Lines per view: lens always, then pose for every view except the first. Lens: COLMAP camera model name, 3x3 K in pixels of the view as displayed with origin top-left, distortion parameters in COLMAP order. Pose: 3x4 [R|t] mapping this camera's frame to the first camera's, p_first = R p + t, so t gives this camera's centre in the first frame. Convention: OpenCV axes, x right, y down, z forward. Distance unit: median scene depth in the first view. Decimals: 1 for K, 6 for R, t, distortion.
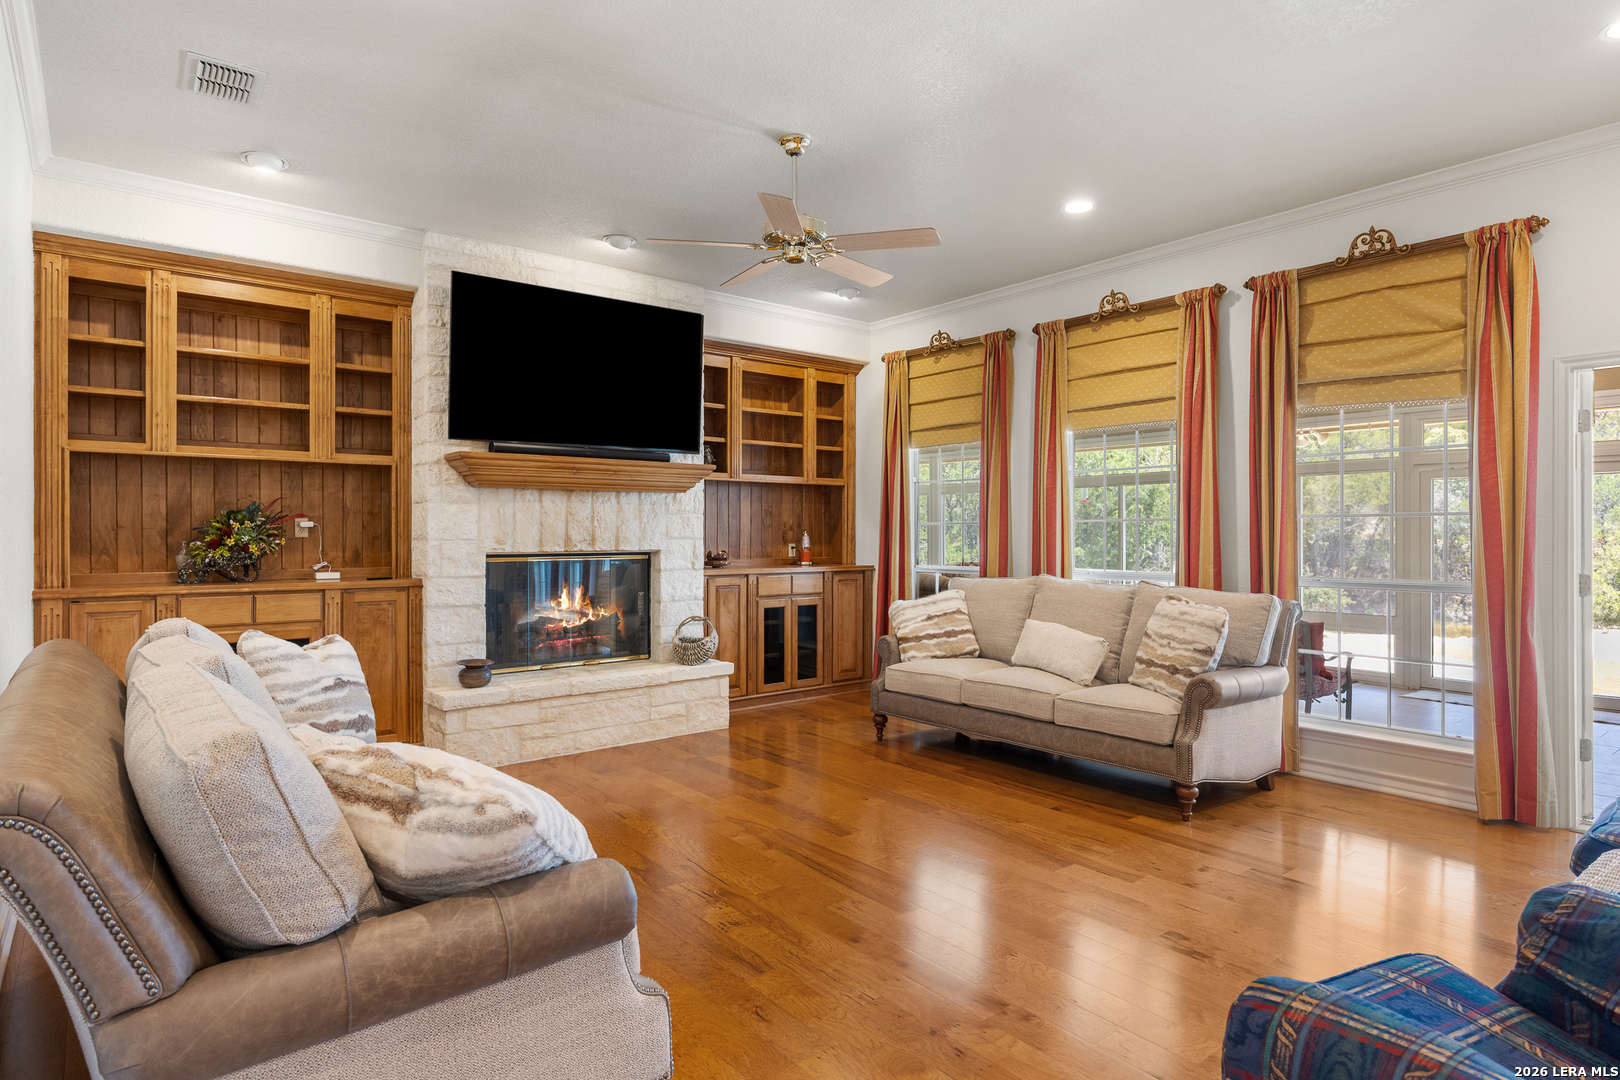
lens RADIAL K [[885.3, 0, 810.0], [0, 885.3, 540.0], [0, 0, 1]] dist [0.020431, -0.000016]
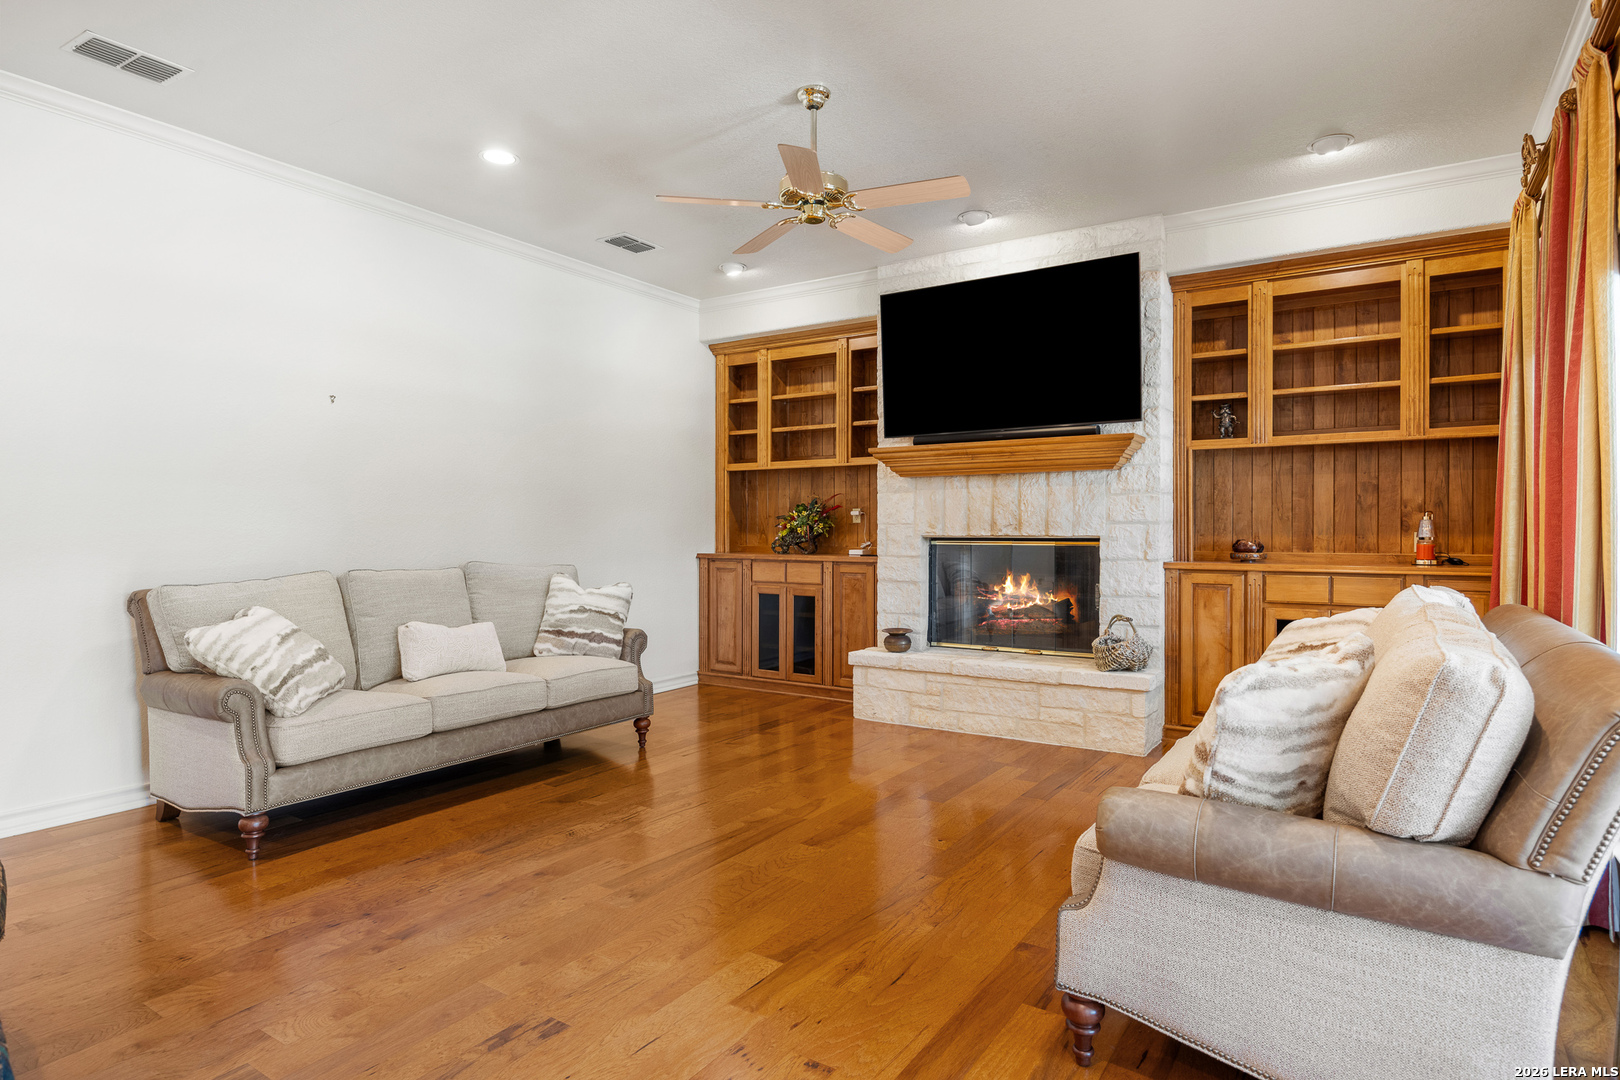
lens RADIAL K [[886.6, 0, 810.0], [0, 886.6, 540.0], [0, 0, 1]] dist [-0.014694, 0.000499]
pose [[0.310444, 0.019288, -0.950396, 0.594405], [-0.000215, 0.999796, 0.020220, -0.002523], [0.950592, -0.006073, 0.310385, 0.472656]]
